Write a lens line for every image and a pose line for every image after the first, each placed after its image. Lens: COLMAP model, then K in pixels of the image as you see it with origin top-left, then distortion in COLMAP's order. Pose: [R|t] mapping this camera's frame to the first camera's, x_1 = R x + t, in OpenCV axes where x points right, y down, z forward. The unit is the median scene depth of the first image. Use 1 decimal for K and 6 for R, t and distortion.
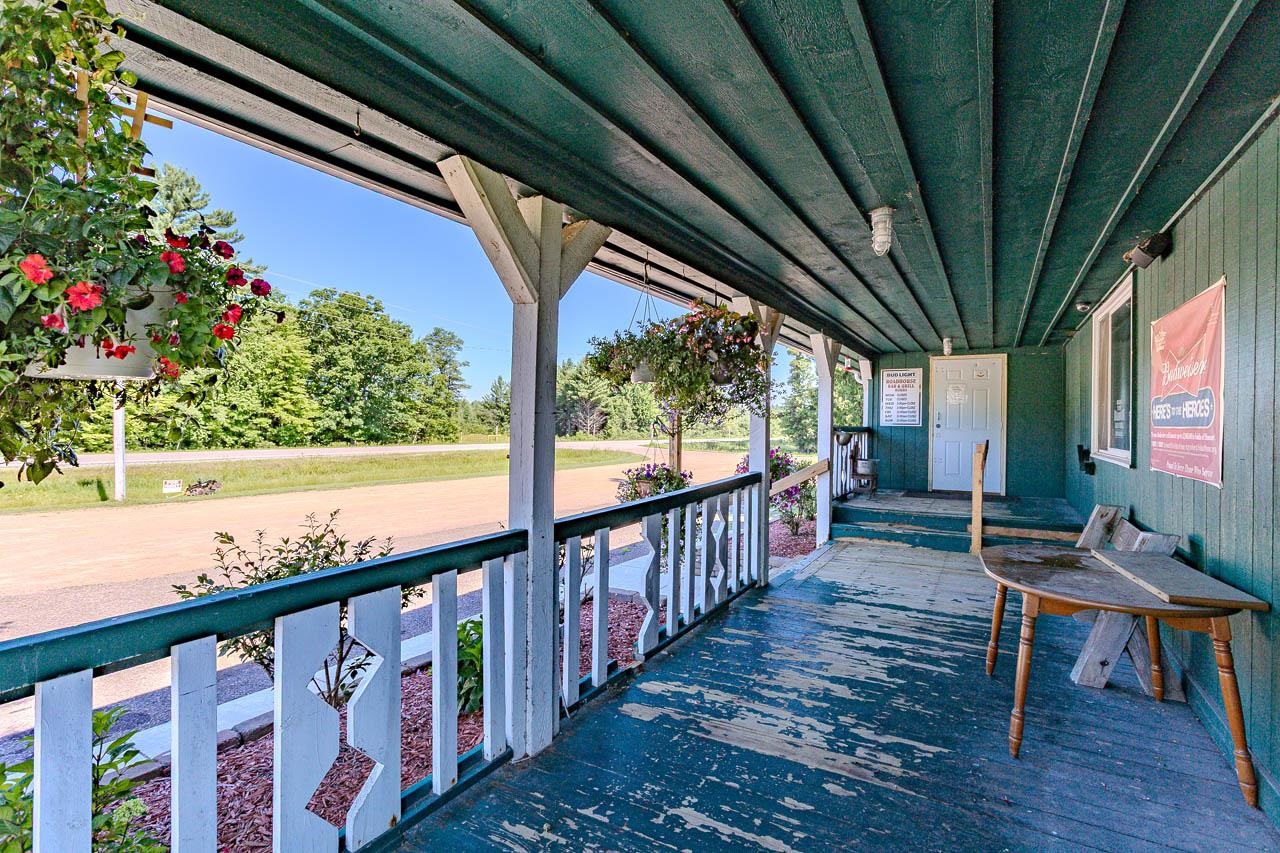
lens RADIAL K [[608.1, 0, 642.7], [0, 608.1, 428.0], [0, 0, 1]] dist [0.005453, 0.002372]
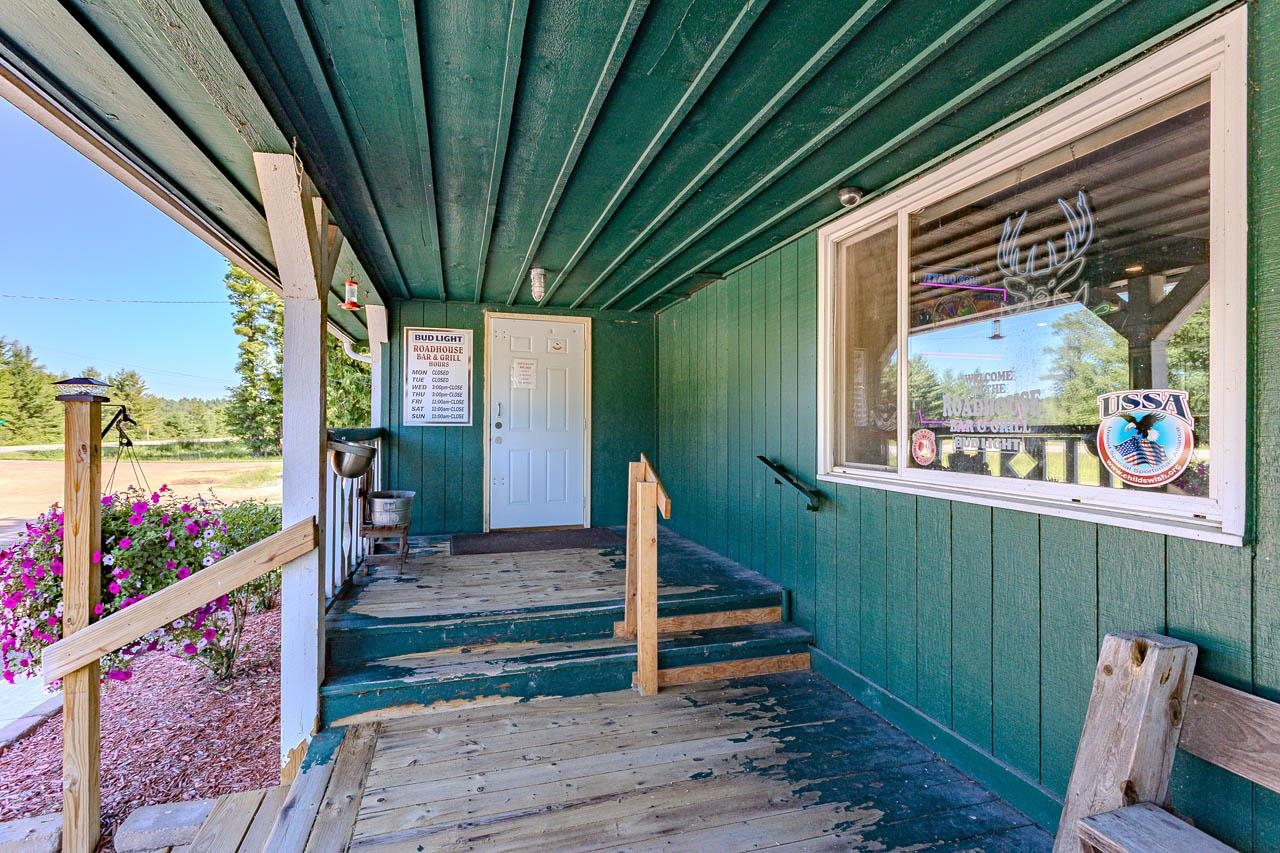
lens RADIAL K [[608.1, 0, 641.7], [0, 608.1, 427.4], [0, 0, 1]] dist [0.005453, 0.002372]
pose [[0.684289, -0.008722, 0.729159, 0.132202], [0.006227, 0.999962, 0.006117, -0.004105], [-0.729185, 0.000355, 0.684317, 0.463238]]
